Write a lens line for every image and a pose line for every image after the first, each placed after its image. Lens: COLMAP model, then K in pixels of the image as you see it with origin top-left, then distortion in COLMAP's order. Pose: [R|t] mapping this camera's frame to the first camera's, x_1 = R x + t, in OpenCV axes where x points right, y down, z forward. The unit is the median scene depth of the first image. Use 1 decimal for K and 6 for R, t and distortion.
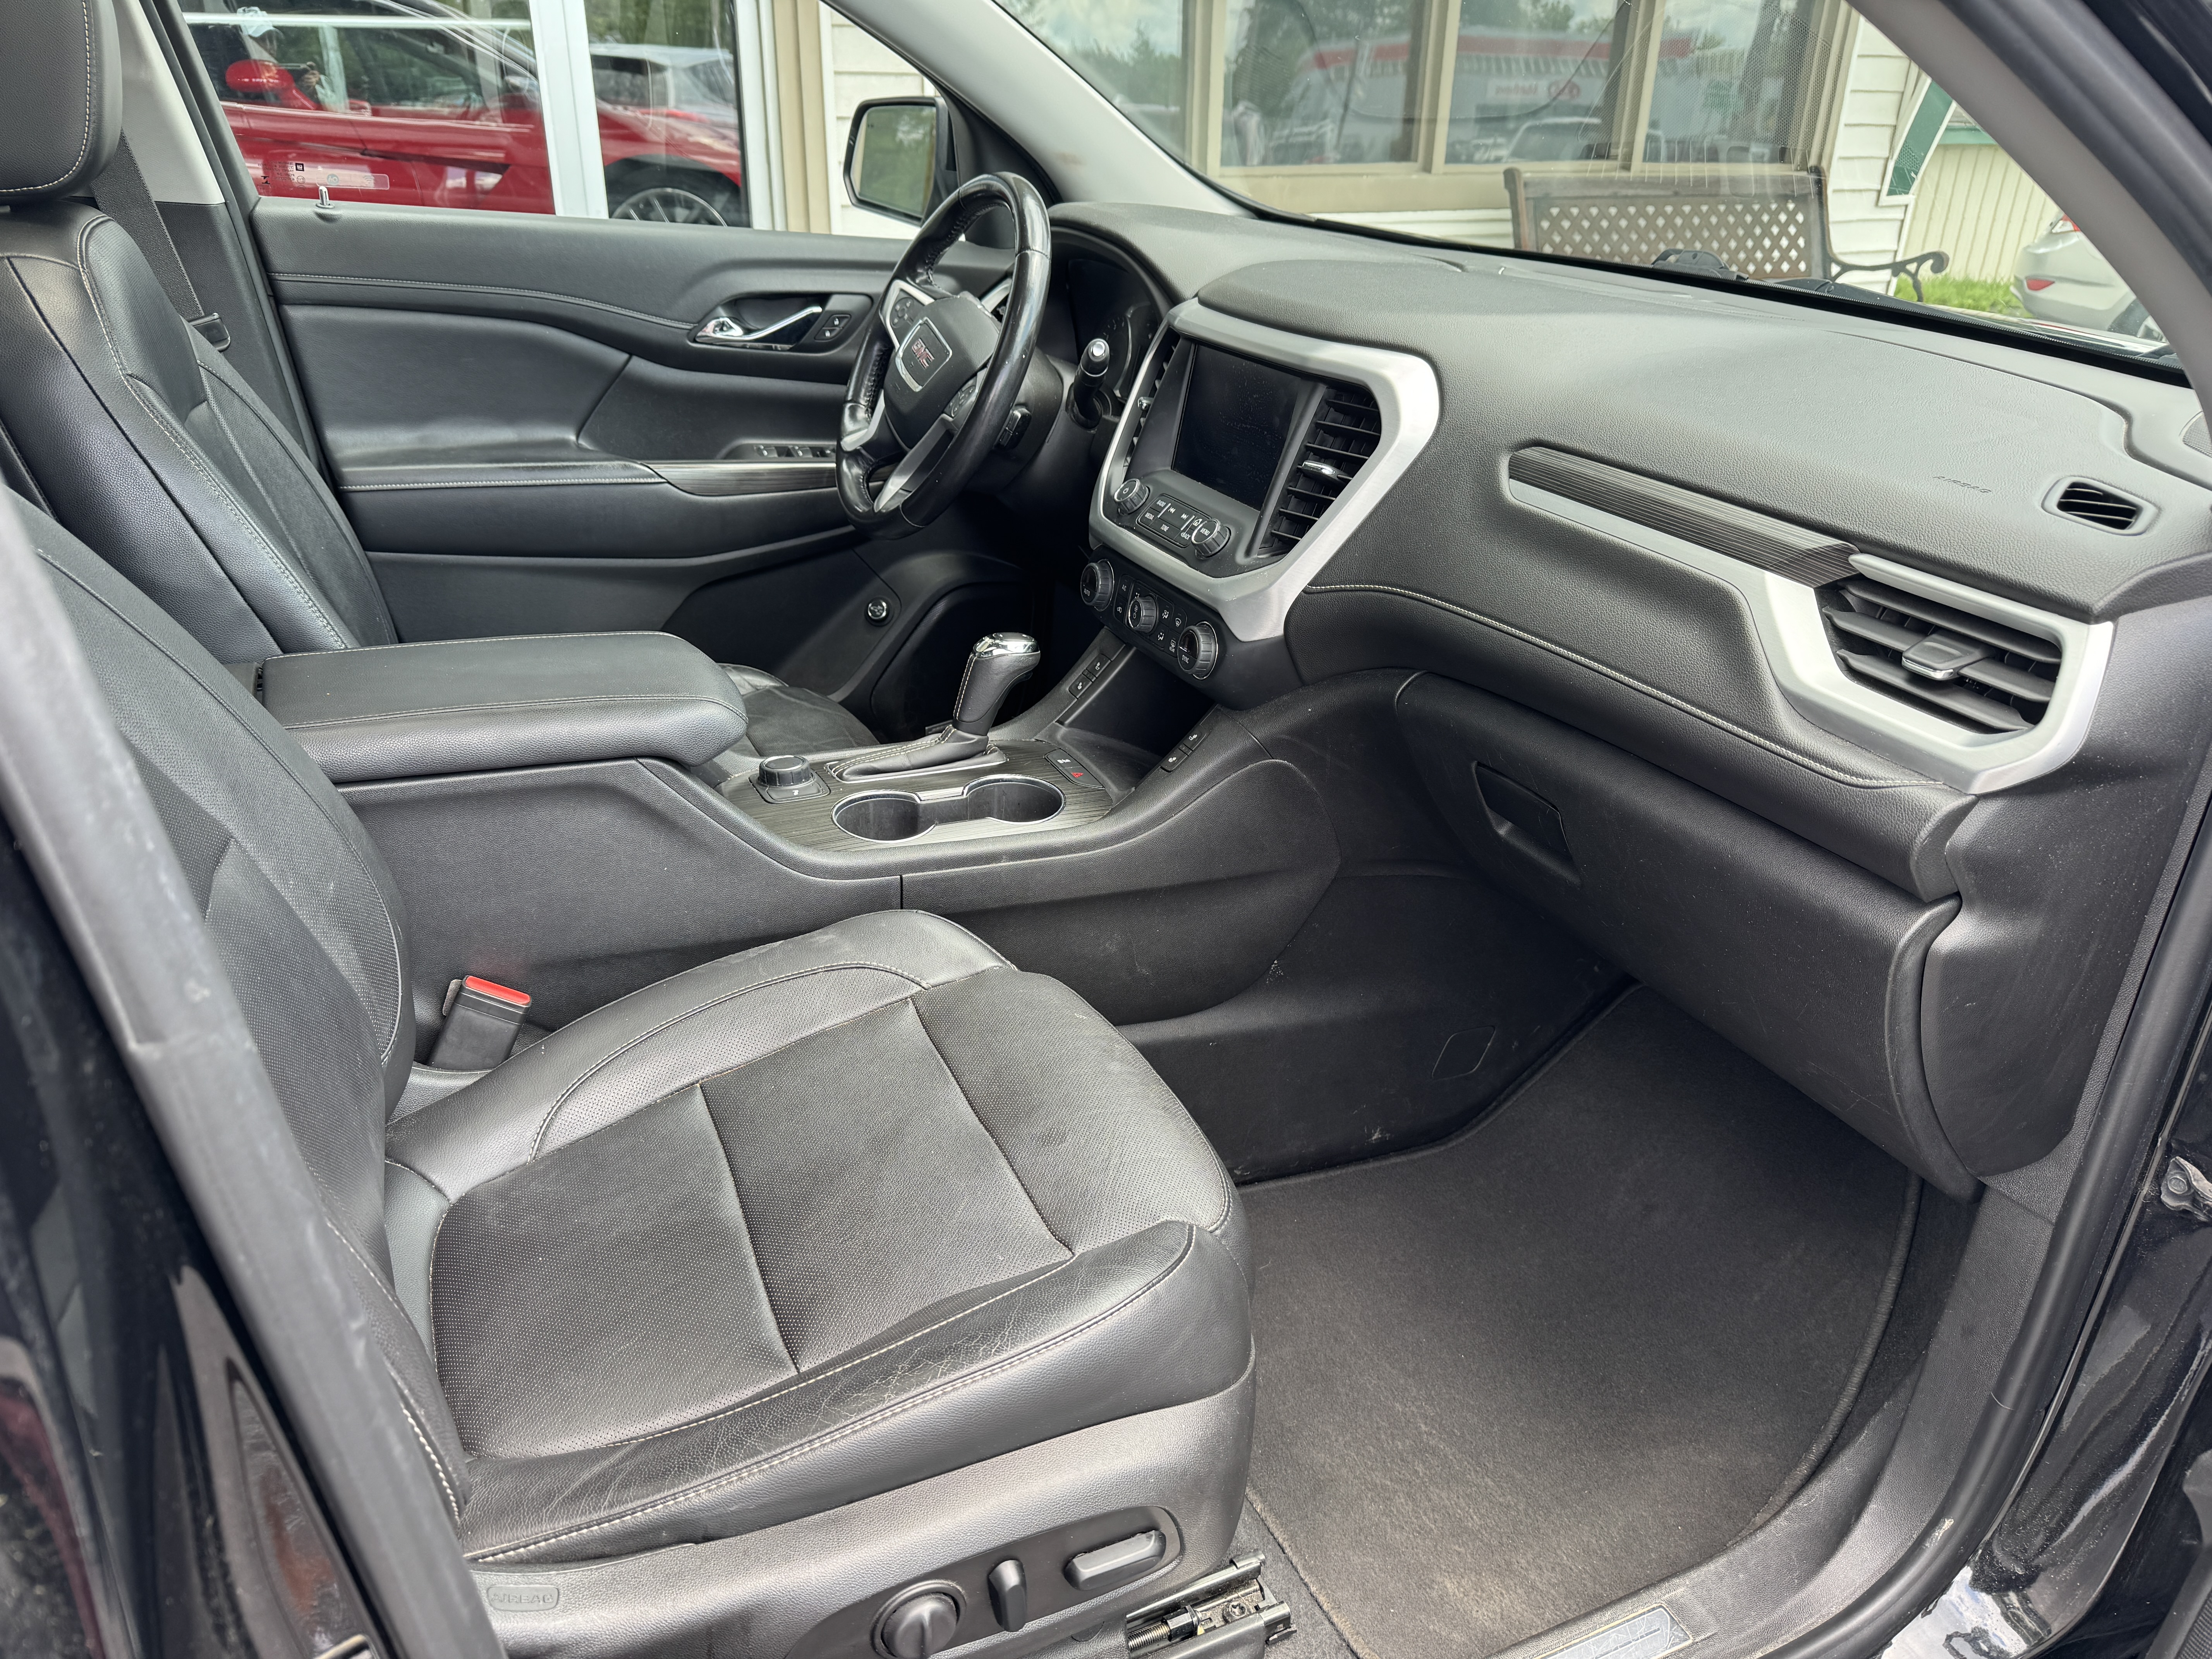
lens RADIAL K [[1501.5, 0, 1123.6], [0, 1501.5, 841.0], [0, 0, 1]] dist [0.019411, -0.022348]
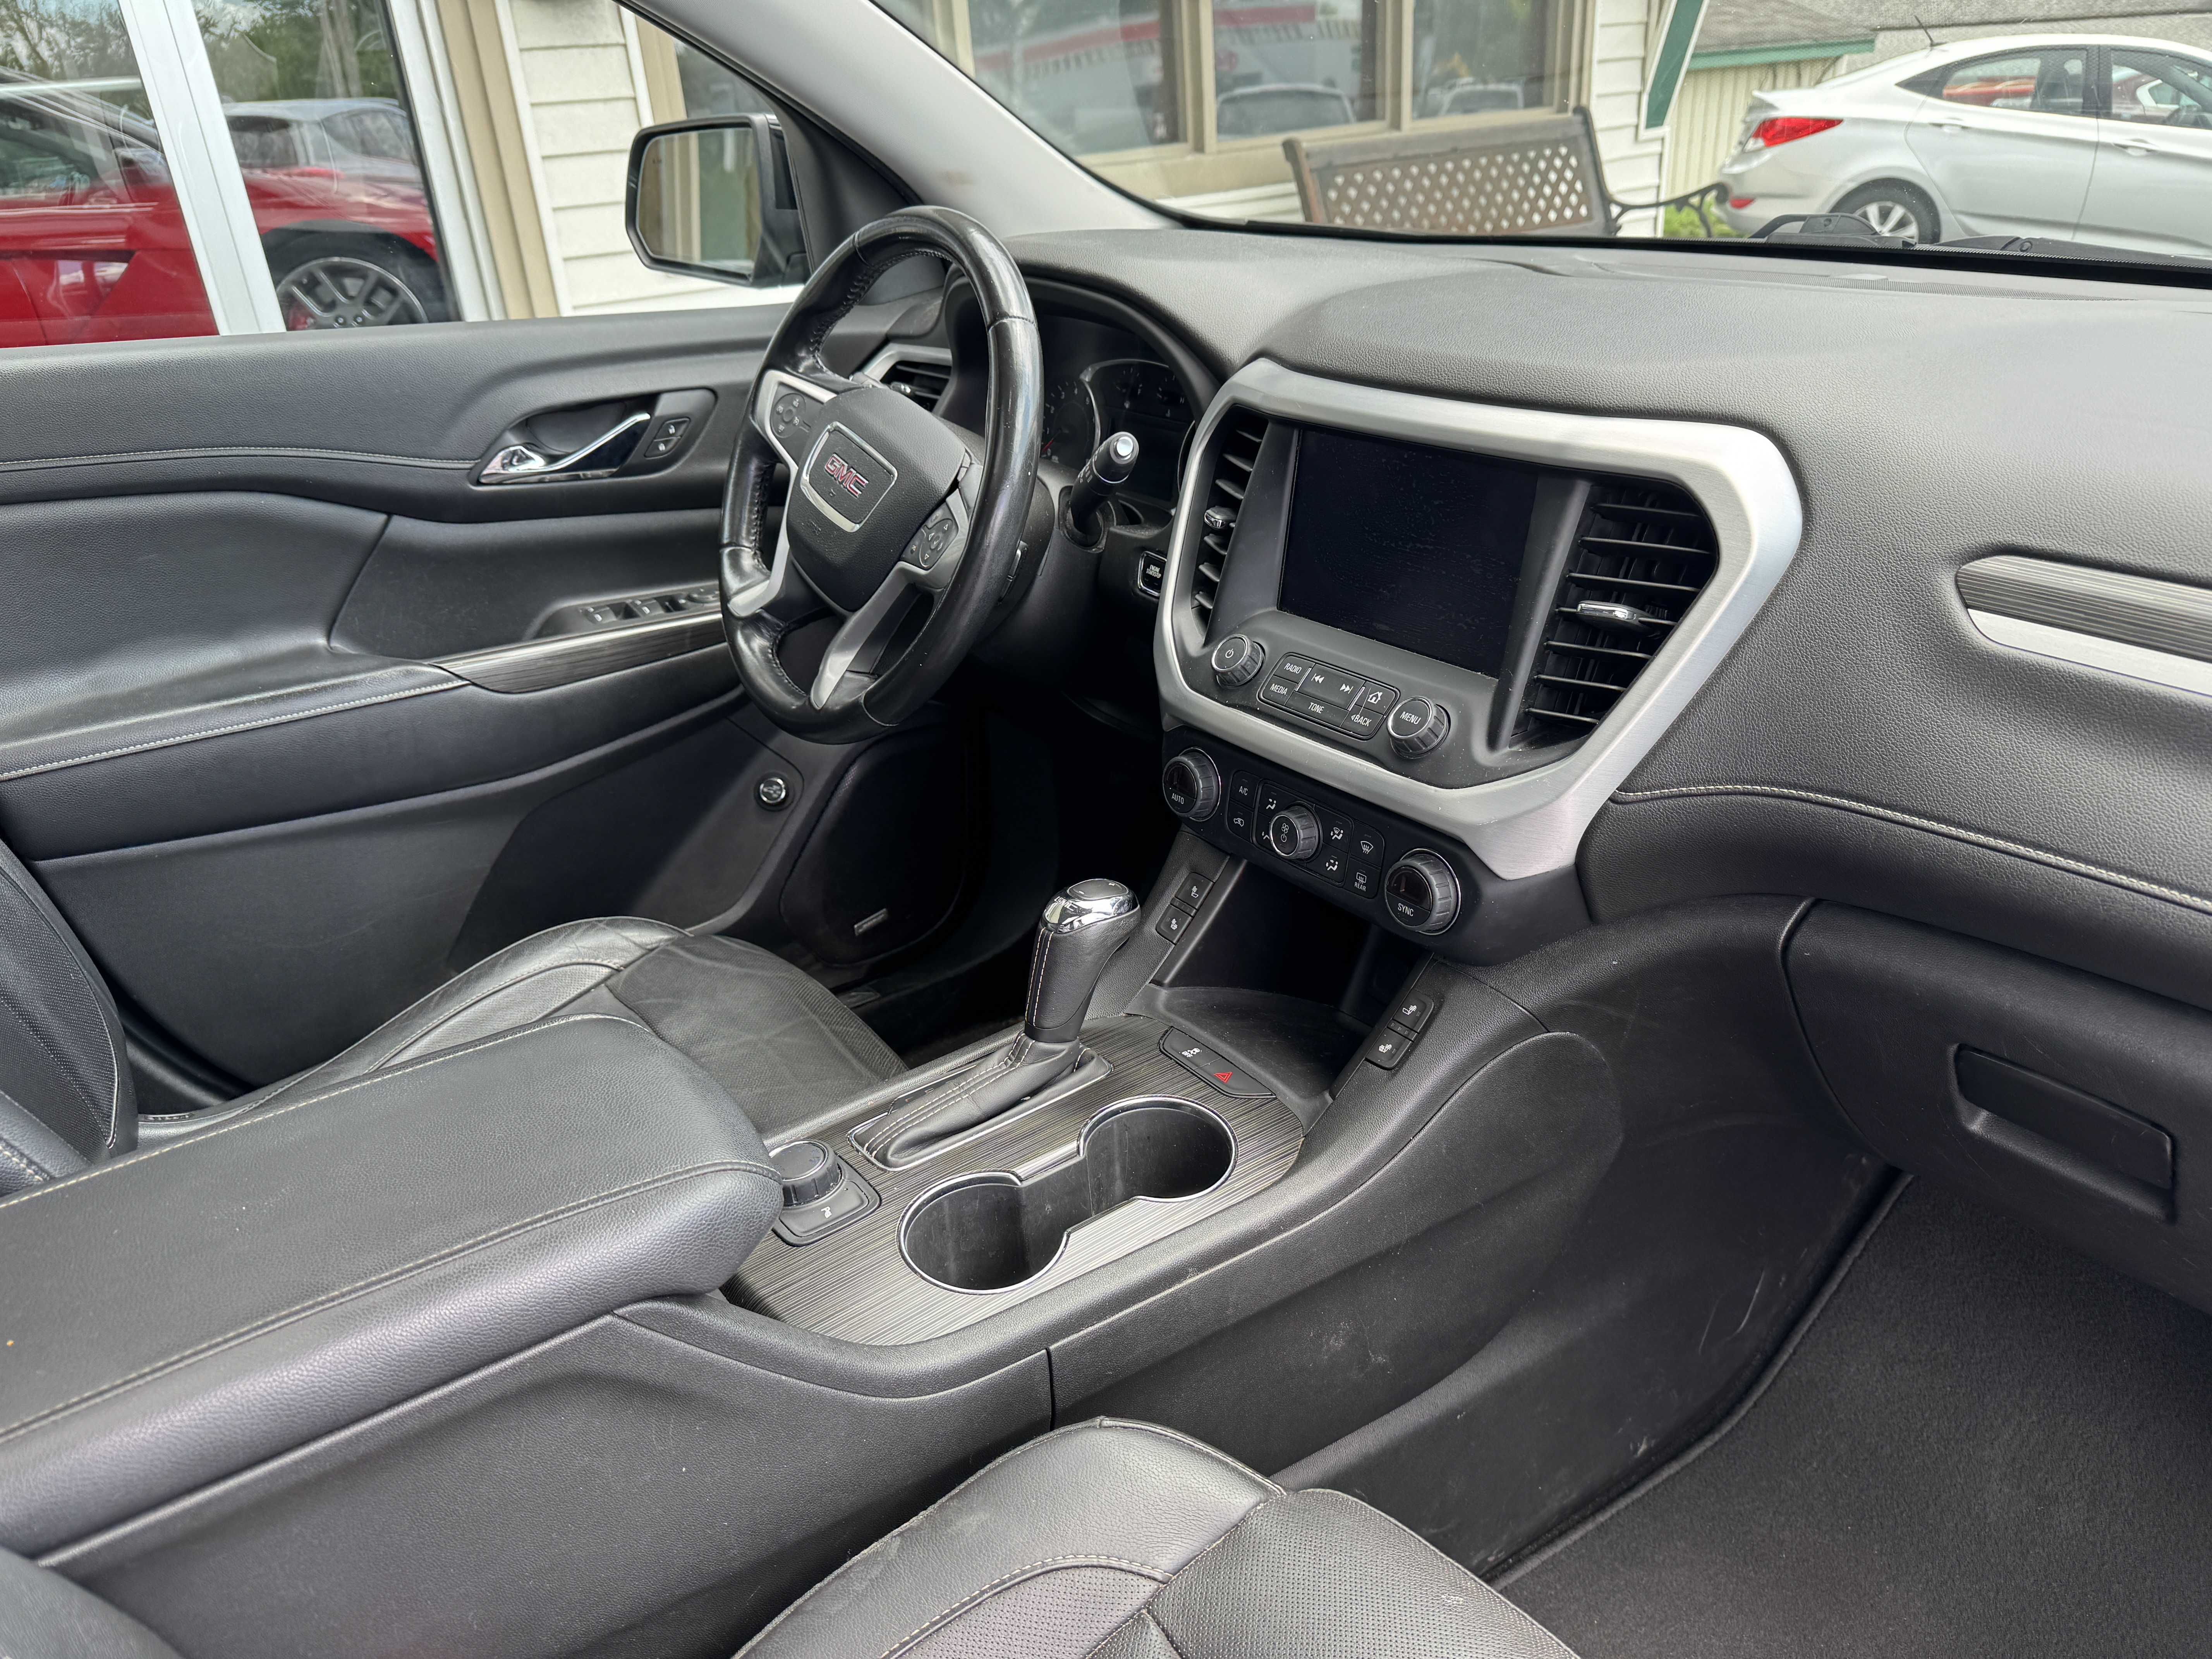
lens RADIAL K [[1501.5, 0, 1112.5], [0, 1501.5, 829.4], [0, 0, 1]] dist [0.019411, -0.022348]
pose [[0.976867, -0.162153, 0.139416, -0.123071], [0.162758, 0.986640, 0.007127, -0.131947], [-0.138709, 0.015729, 0.990208, 0.264983]]
